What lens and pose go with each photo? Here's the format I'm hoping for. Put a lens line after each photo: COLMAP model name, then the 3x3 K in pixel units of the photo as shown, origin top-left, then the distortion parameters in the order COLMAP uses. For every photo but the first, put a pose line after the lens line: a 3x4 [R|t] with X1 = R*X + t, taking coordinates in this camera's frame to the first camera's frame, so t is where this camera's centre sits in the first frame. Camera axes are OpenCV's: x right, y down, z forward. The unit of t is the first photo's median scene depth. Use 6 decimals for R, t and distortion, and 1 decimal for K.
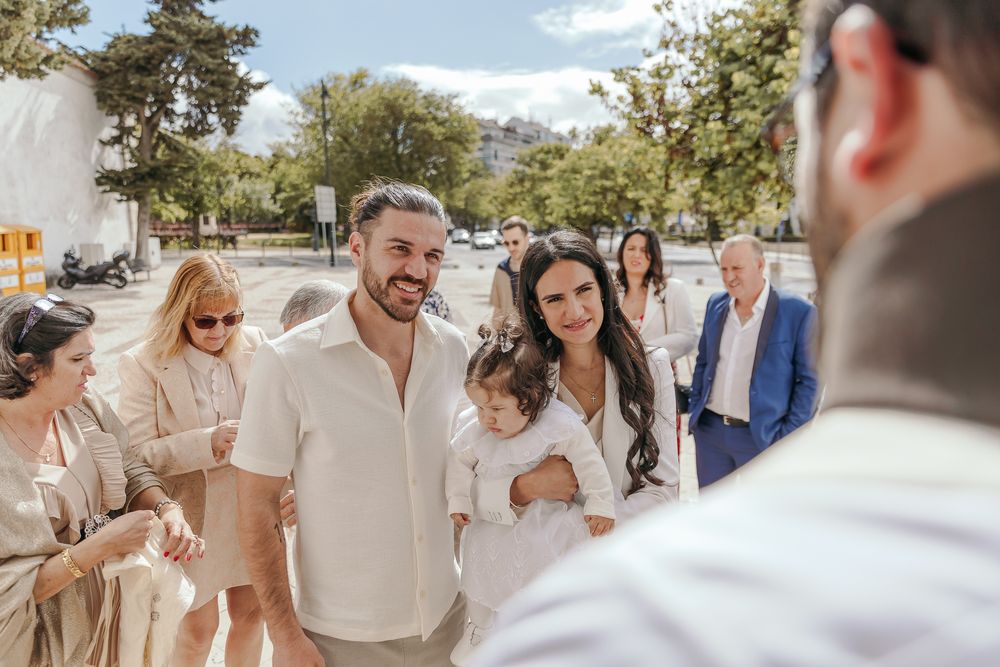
lens RADIAL K [[653.9, 0, 500.0], [0, 653.9, 333.5], [0, 0, 1]] dist [0.004808, 0.001055]
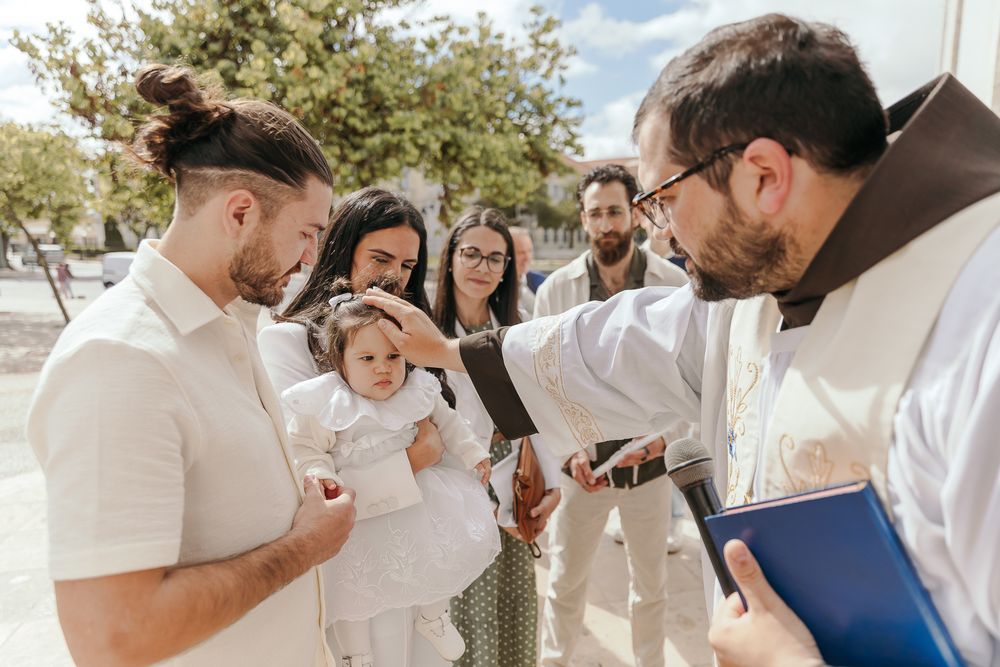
lens RADIAL K [[647.0, 0, 500.0], [0, 647.0, 333.5], [0, 0, 1]] dist [0.045715, -0.039425]
pose [[0.651191, -0.094490, 0.753008, -0.092139], [0.113488, 0.993186, 0.026485, 0.012153], [-0.750380, 0.068211, 0.657478, 0.037985]]
